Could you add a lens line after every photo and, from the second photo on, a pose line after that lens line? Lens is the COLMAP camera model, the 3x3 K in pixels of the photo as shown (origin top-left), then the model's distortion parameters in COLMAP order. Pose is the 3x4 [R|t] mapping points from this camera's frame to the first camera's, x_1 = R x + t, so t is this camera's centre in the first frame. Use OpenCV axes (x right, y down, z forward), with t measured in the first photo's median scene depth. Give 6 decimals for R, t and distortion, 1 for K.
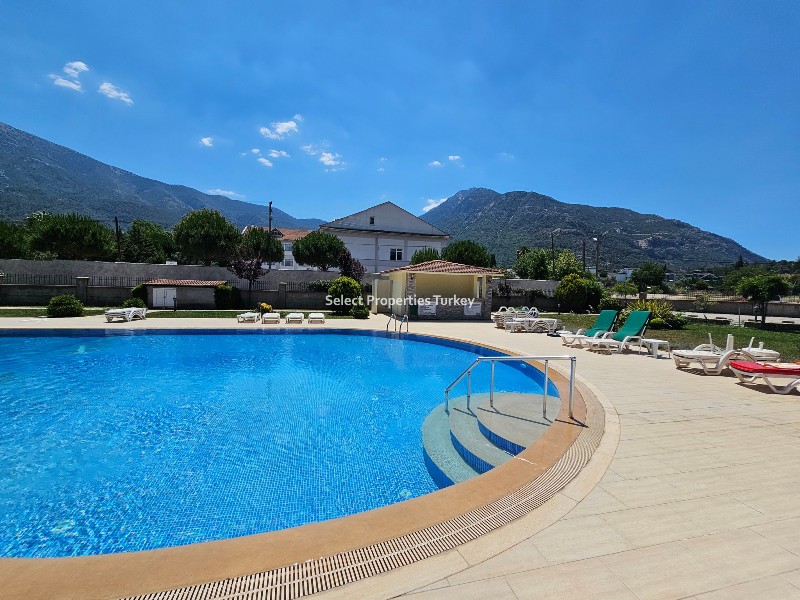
lens RADIAL K [[325.1, 0, 397.6], [0, 325.1, 304.1], [0, 0, 1]] dist [-0.001811, -0.000235]
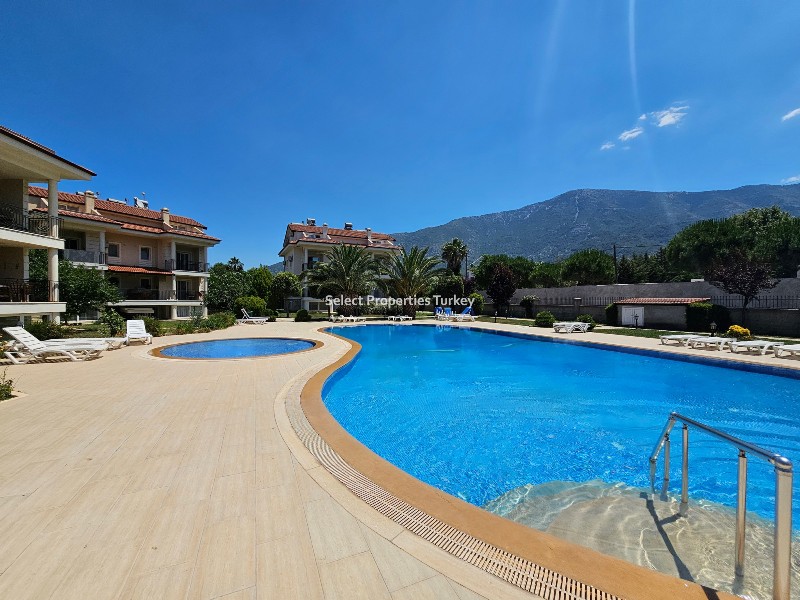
lens RADIAL K [[329.9, 0, 400.0], [0, 329.9, 300.0], [0, 0, 1]] dist [0.002200, 0.000186]
pose [[0.175400, -0.028092, -0.984096, 0.171064], [-0.048604, 0.998127, -0.037156, 0.003643], [0.983297, 0.054348, 0.173706, 0.103018]]
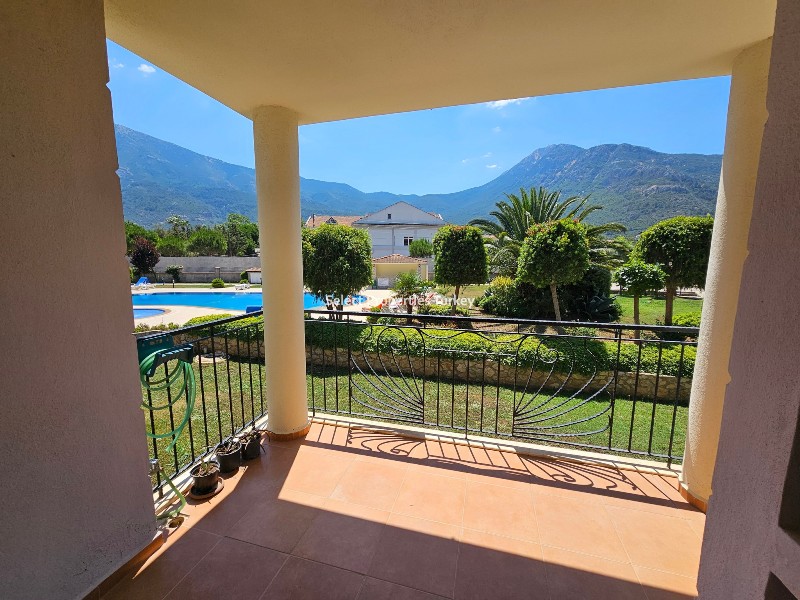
lens RADIAL K [[325.1, 0, 397.6], [0, 325.1, 304.1], [0, 0, 1]] dist [-0.001811, -0.000235]
pose [[0.978409, 0.004010, -0.206640, 0.479377], [0.013726, 0.996343, 0.084328, -0.015596], [0.206222, -0.085344, 0.974776, -0.682299]]
